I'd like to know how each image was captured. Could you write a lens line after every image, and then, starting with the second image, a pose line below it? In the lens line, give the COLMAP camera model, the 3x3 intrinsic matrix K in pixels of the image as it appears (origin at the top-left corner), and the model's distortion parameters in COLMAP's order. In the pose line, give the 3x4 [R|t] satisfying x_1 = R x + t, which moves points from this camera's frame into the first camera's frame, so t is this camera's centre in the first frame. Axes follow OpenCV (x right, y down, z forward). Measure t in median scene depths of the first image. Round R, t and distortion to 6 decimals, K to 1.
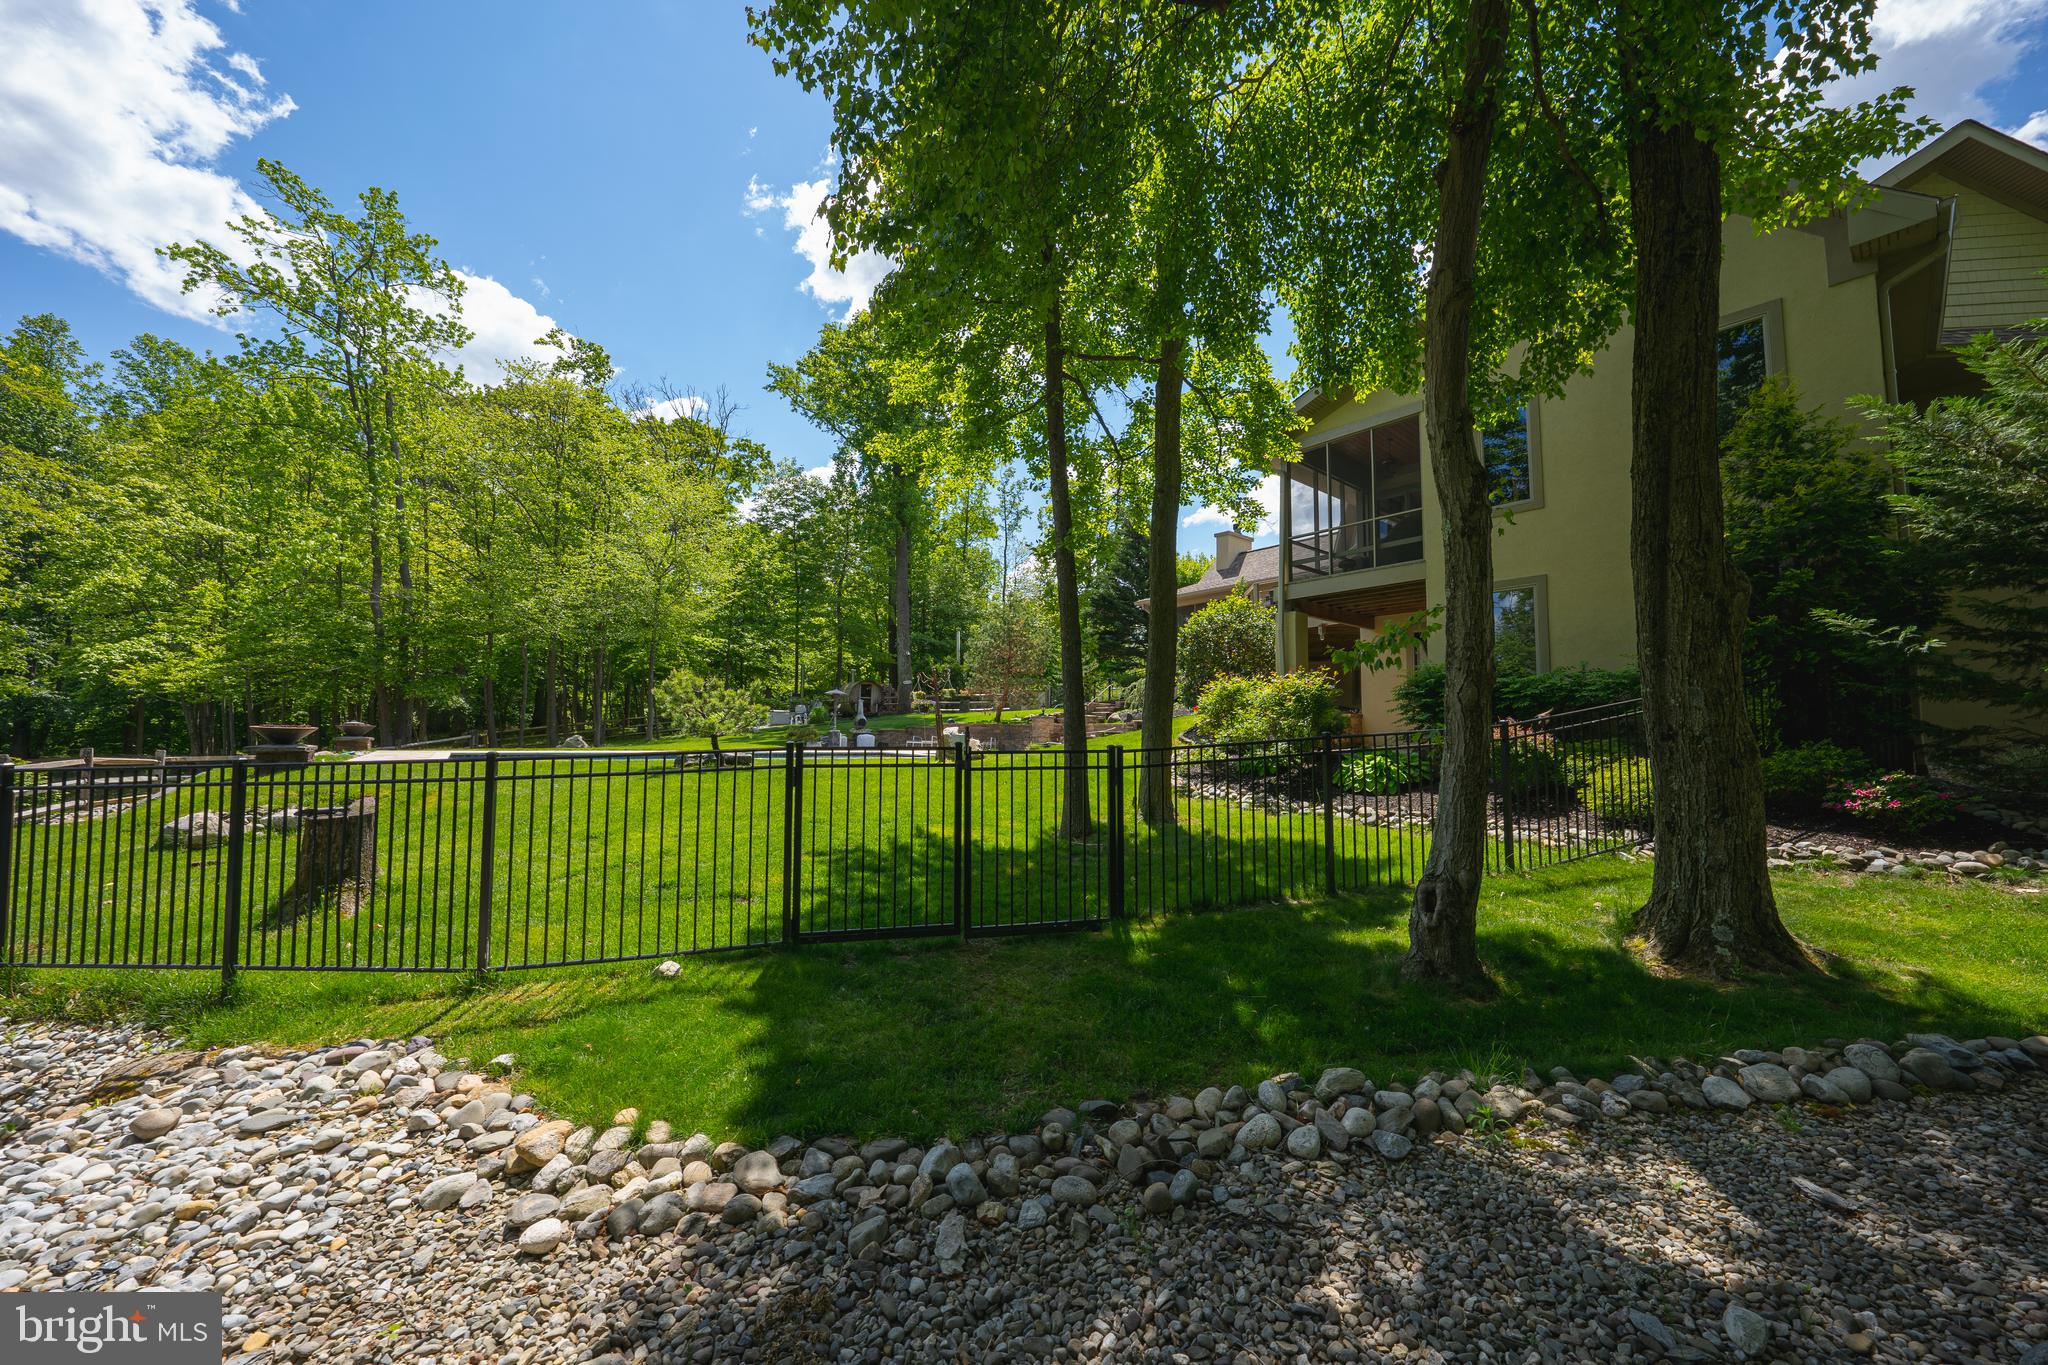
lens RADIAL K [[721.2, 0, 1018.9], [0, 721.2, 685.5], [0, 0, 1]] dist [-0.016653, 0.003325]
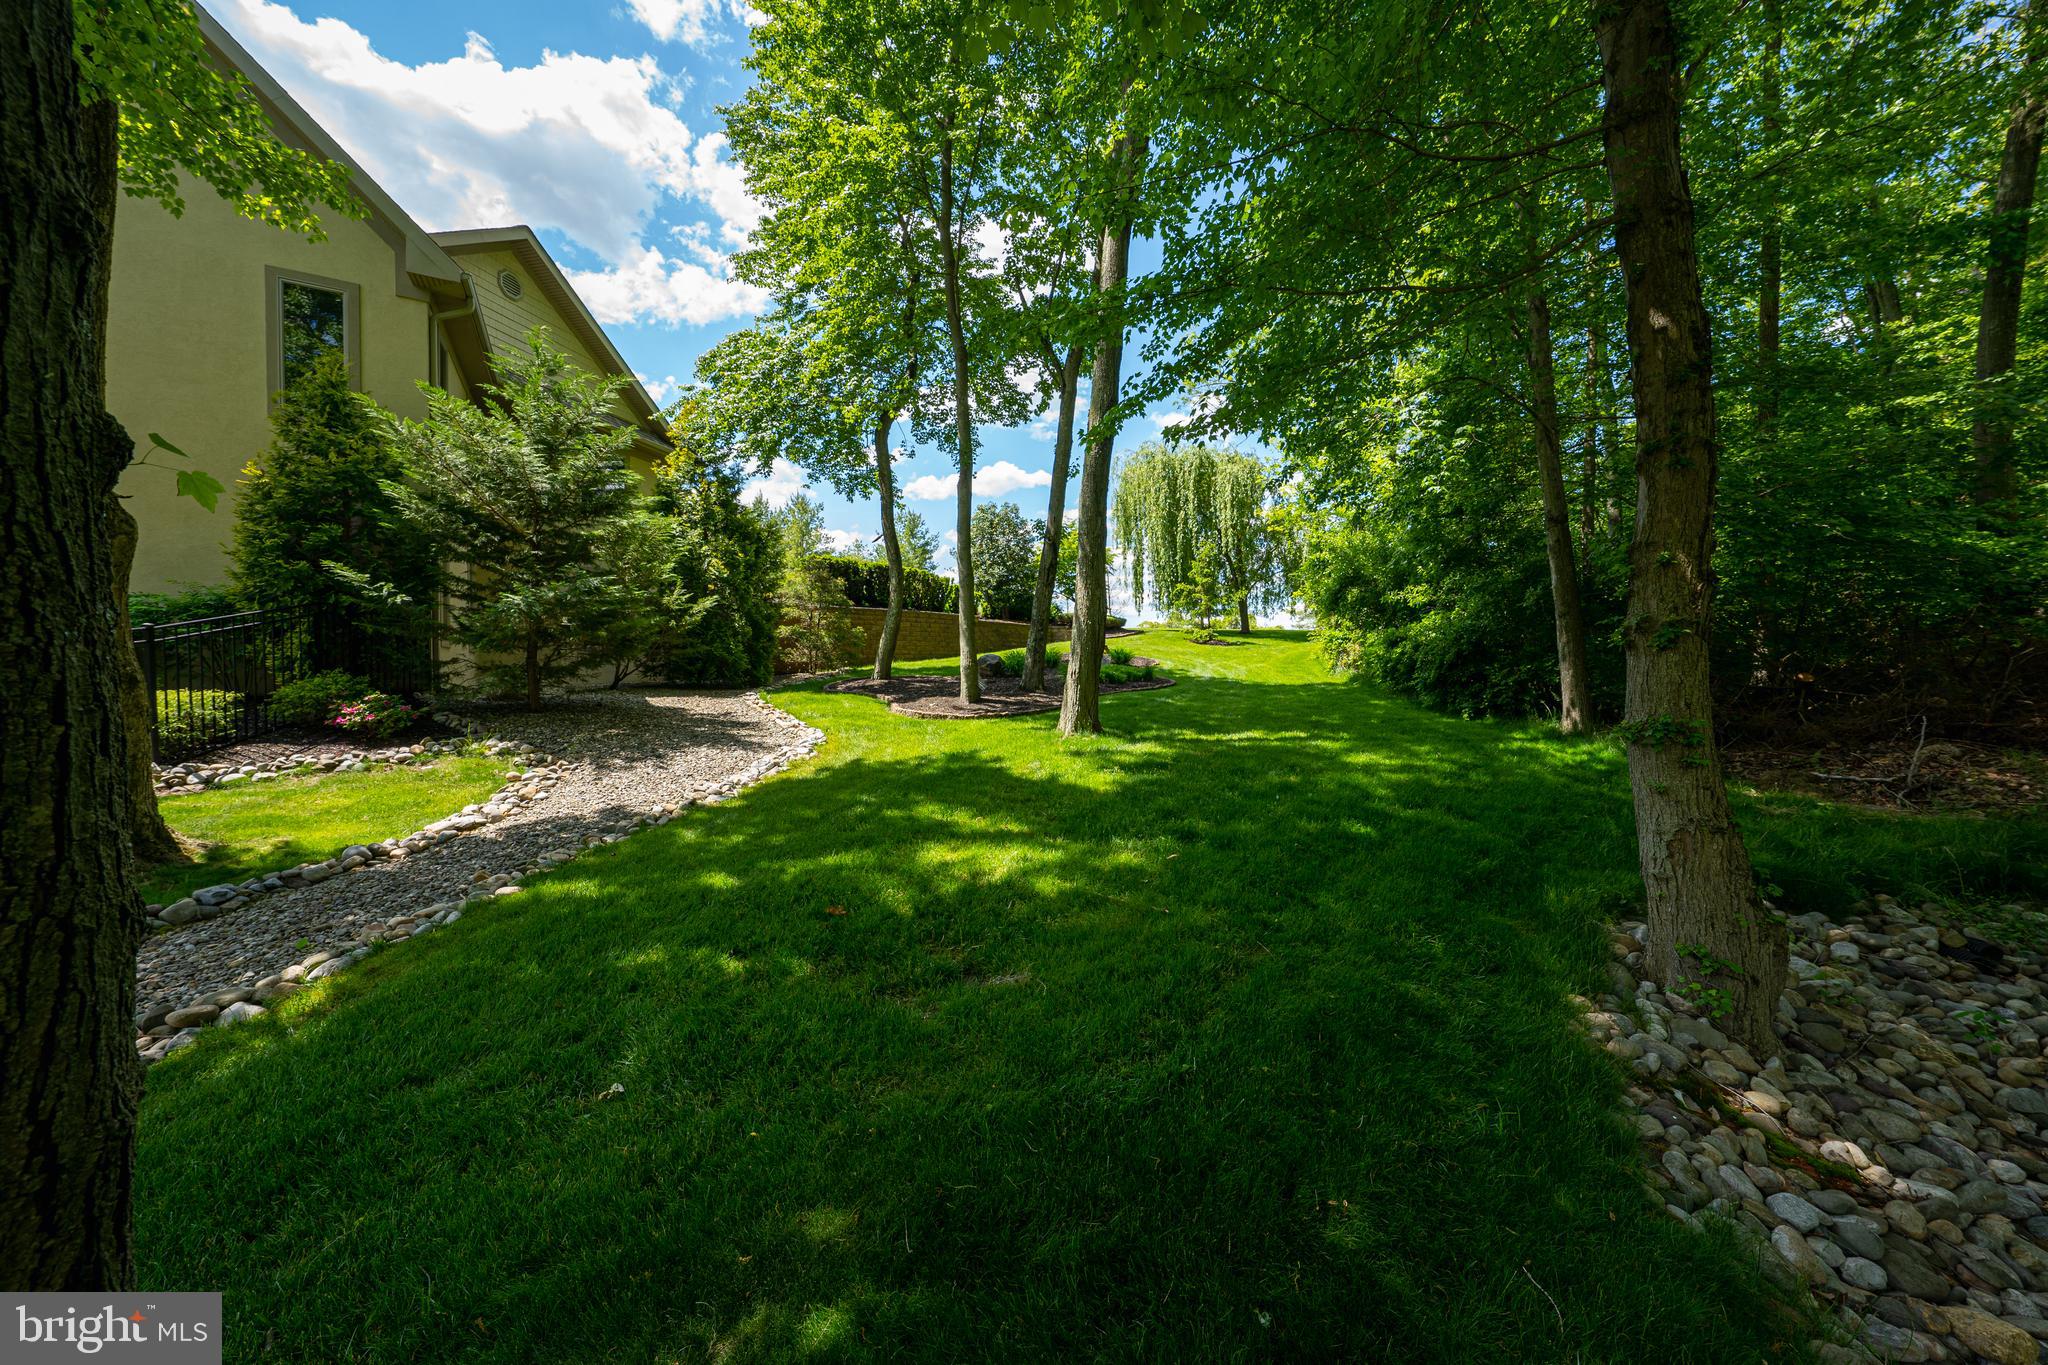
lens RADIAL K [[721.2, 0, 1026.9], [0, 721.2, 679.9], [0, 0, 1]] dist [-0.016653, 0.003325]
pose [[0.131894, -0.032980, 0.990715, 0.092052], [-0.058056, 0.997474, 0.040934, -0.028860], [-0.989562, -0.062916, 0.129646, -0.405232]]
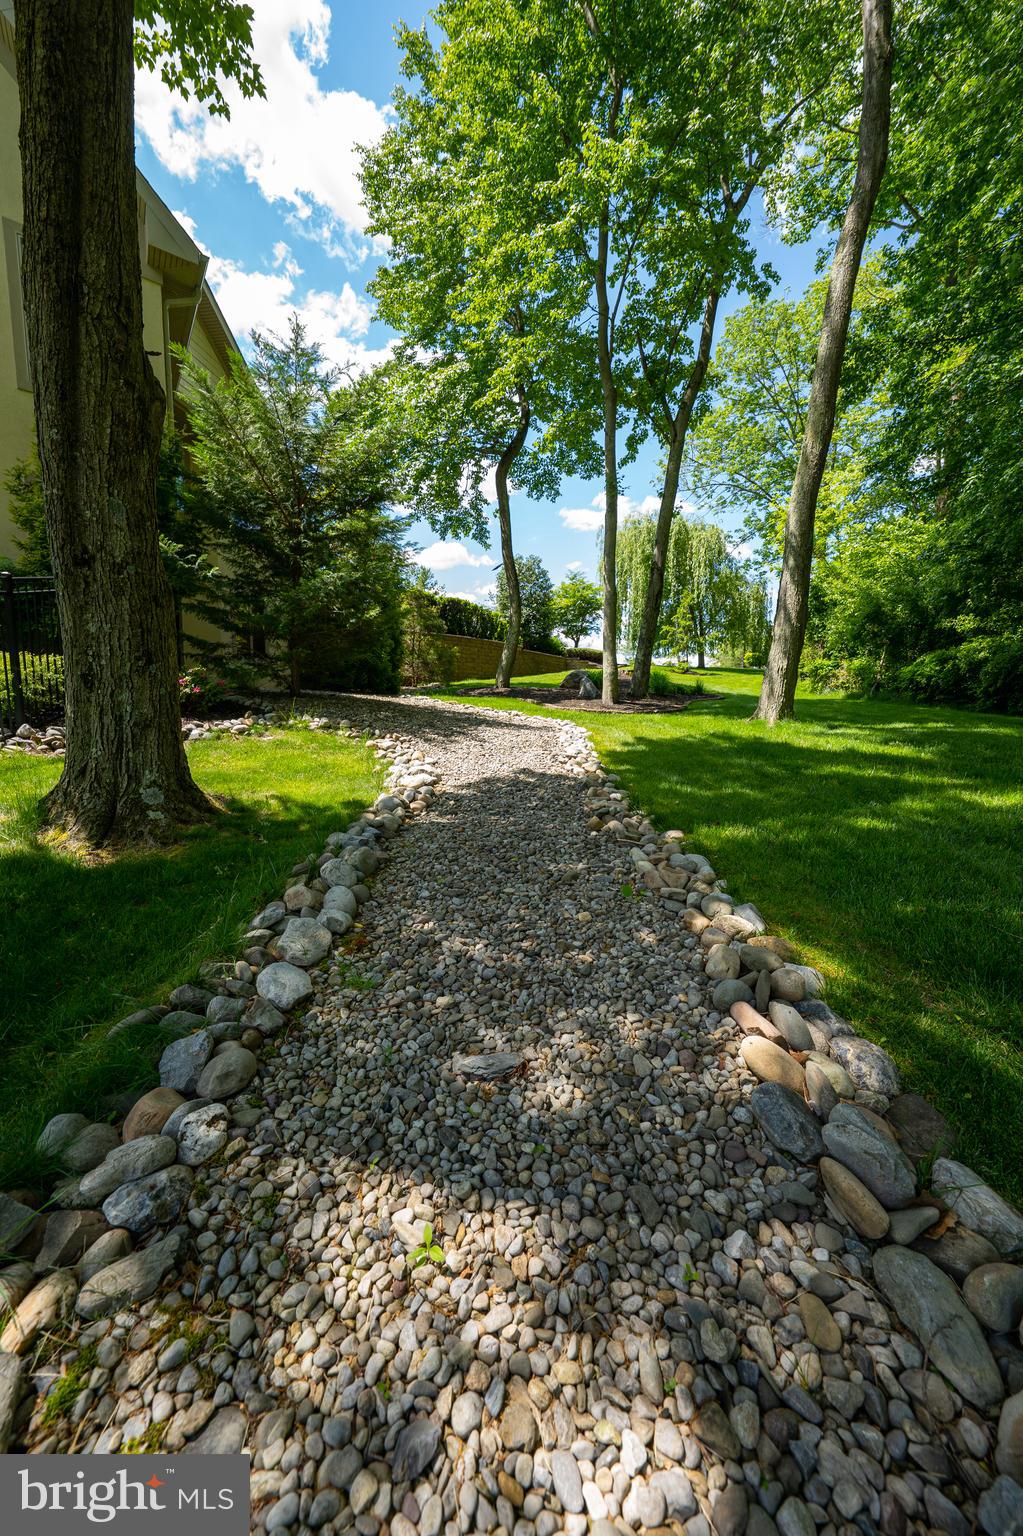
lens RADIAL K [[540.9, 0, 511.8], [0, 540.9, 765.4], [0, 0, 1]] dist [-0.016653, 0.003325]
pose [[0.041344, -0.132220, 0.990358, 0.258316], [-0.074609, 0.988029, 0.135023, 0.137232], [-0.996355, -0.079472, 0.030985, 0.395025]]
